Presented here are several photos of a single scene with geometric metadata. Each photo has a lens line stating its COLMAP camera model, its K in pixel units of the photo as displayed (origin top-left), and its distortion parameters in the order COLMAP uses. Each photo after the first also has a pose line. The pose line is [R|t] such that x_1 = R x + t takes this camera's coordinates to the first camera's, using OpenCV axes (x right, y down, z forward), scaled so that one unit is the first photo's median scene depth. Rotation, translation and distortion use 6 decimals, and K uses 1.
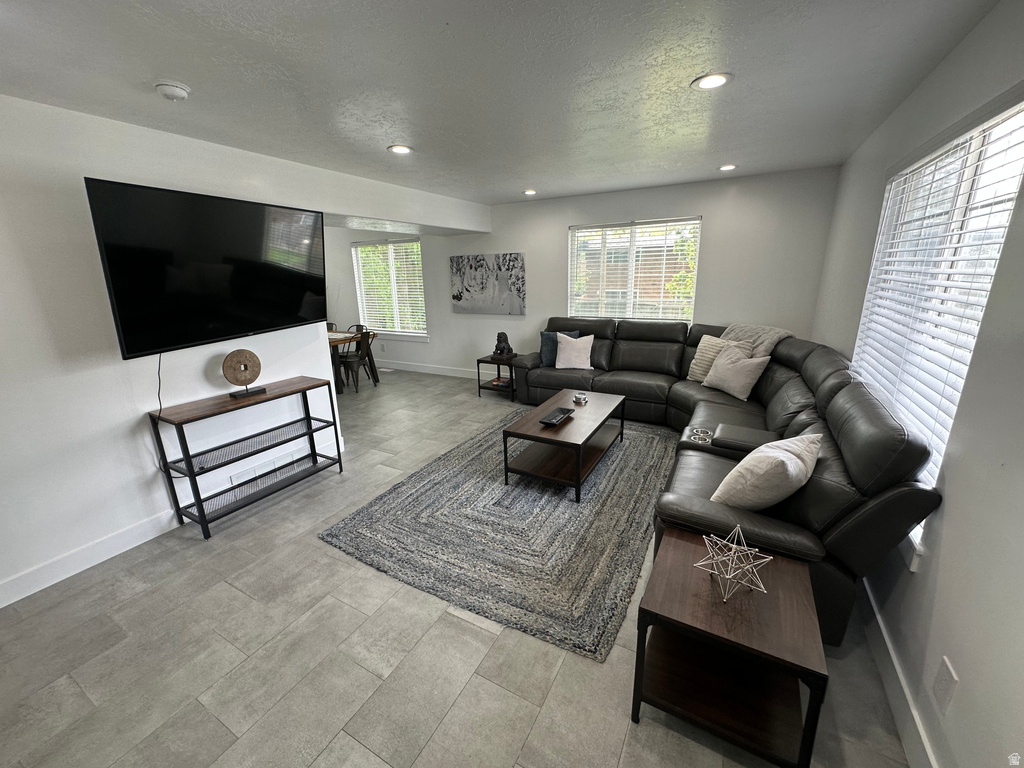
lens RADIAL K [[407.4, 0, 511.2], [0, 407.4, 382.0], [0, 0, 1]] dist [-0.000165, 0.000038]
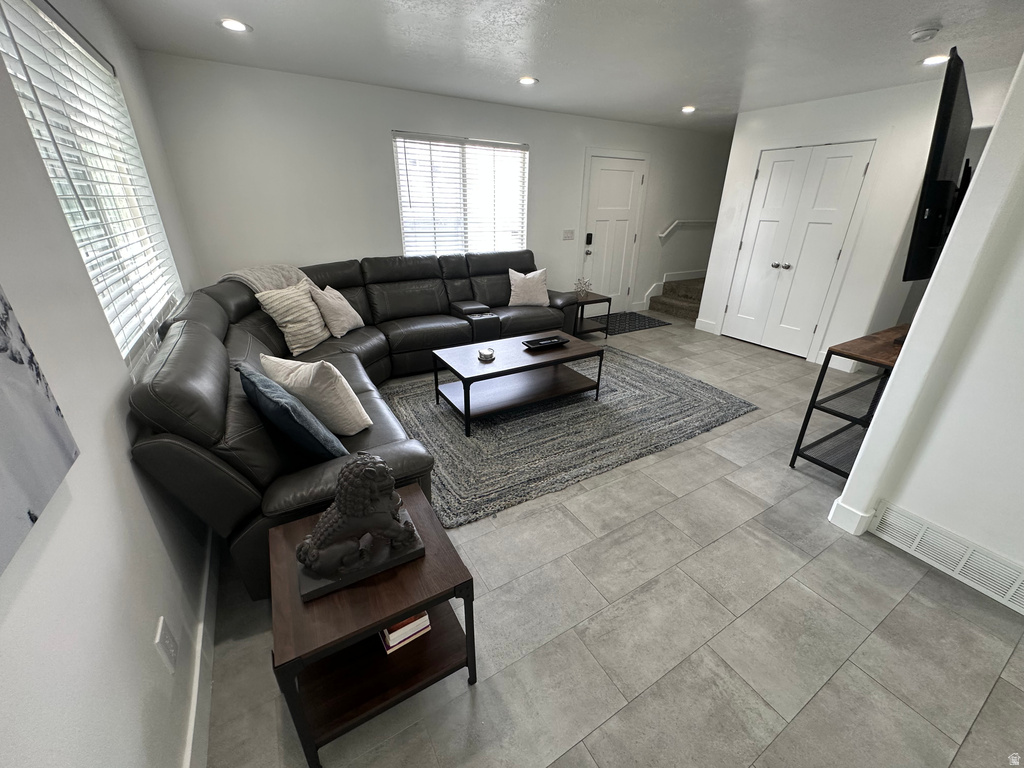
lens RADIAL K [[407.4, 0, 511.2], [0, 407.4, 382.0], [0, 0, 1]] dist [-0.000165, 0.000038]
pose [[-0.862658, -0.194092, 0.467064, -0.346634], [0.138170, 0.797884, 0.586763, -0.506088], [-0.486549, 0.570710, -0.661483, 1.989764]]
